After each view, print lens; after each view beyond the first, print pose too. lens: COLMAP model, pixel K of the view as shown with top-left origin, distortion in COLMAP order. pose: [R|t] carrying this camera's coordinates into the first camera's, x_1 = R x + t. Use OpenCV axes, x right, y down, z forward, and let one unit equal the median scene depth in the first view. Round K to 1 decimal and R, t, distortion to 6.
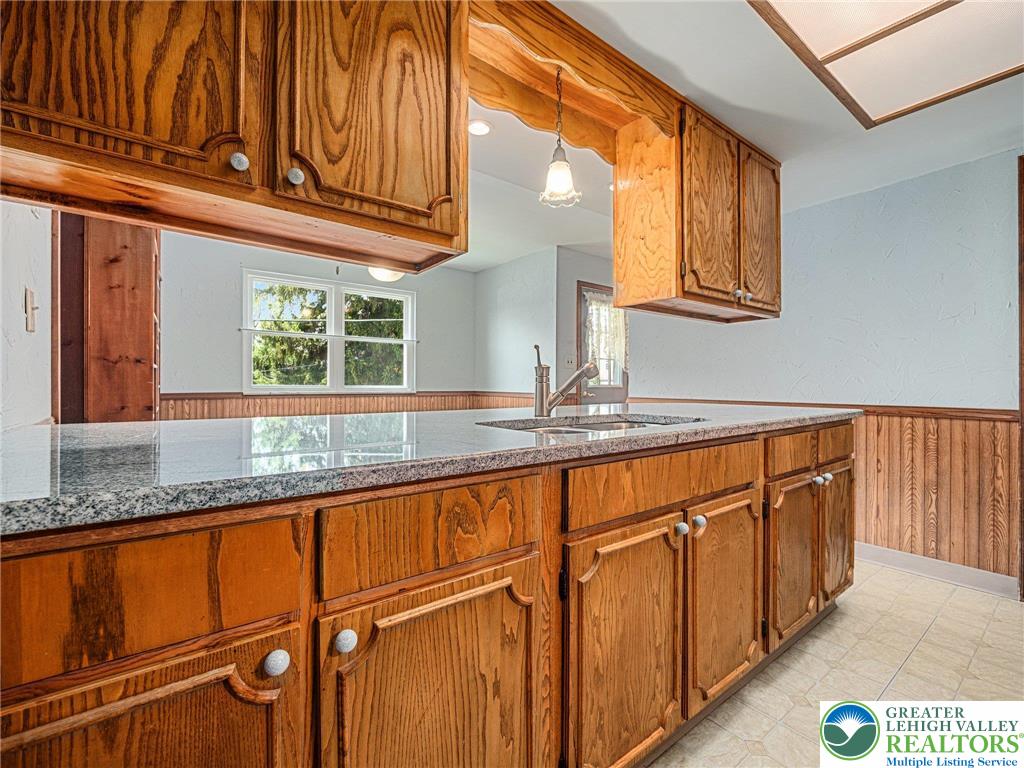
lens RADIAL K [[455.1, 0, 511.6], [0, 455.1, 383.1], [0, 0, 1]] dist [-0.011820, 0.003722]
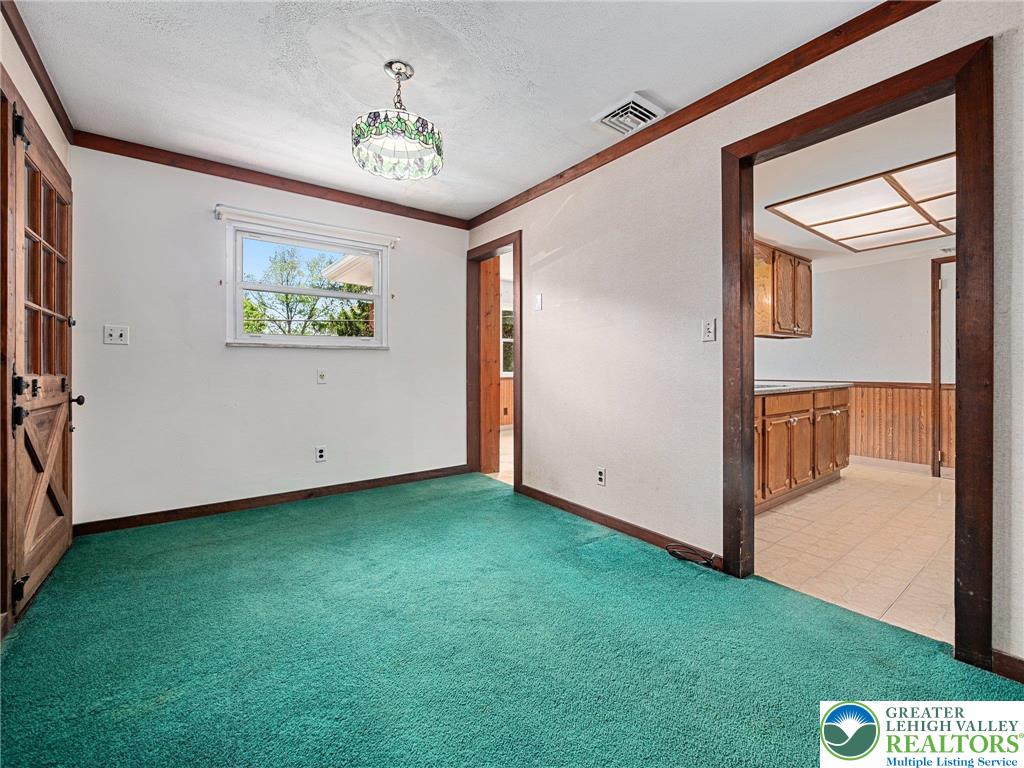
lens RADIAL K [[431.2, 0, 513.0], [0, 431.2, 368.7], [0, 0, 1]] dist [-0.007496, 0.000073]
pose [[0.999863, -0.006419, -0.015274, -1.109695], [0.006390, 0.999978, -0.001954, -0.018847], [0.015287, 0.001856, 0.999881, -1.461064]]
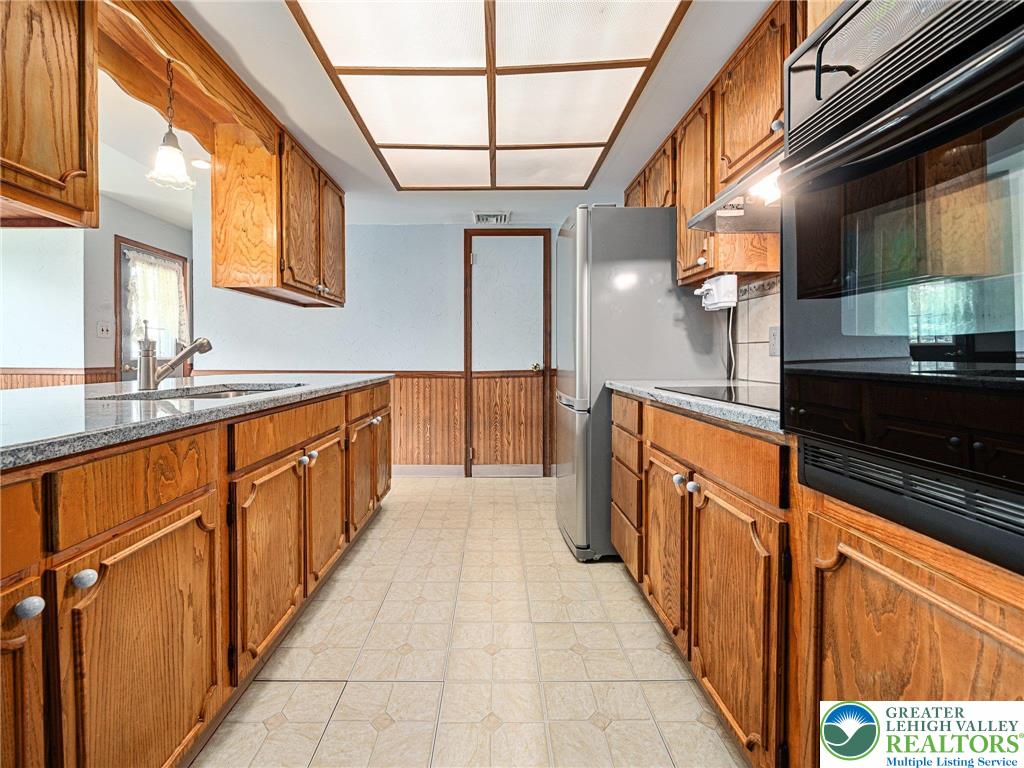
lens RADIAL K [[440.9, 0, 490.6], [0, 440.9, 371.7], [0, 0, 1]] dist [-0.000586, 0.000190]
pose [[0.617271, -0.029303, 0.786205, -0.266638], [-0.001349, 0.999265, 0.038303, -0.007025], [-0.786750, -0.024704, 0.616778, -0.233668]]
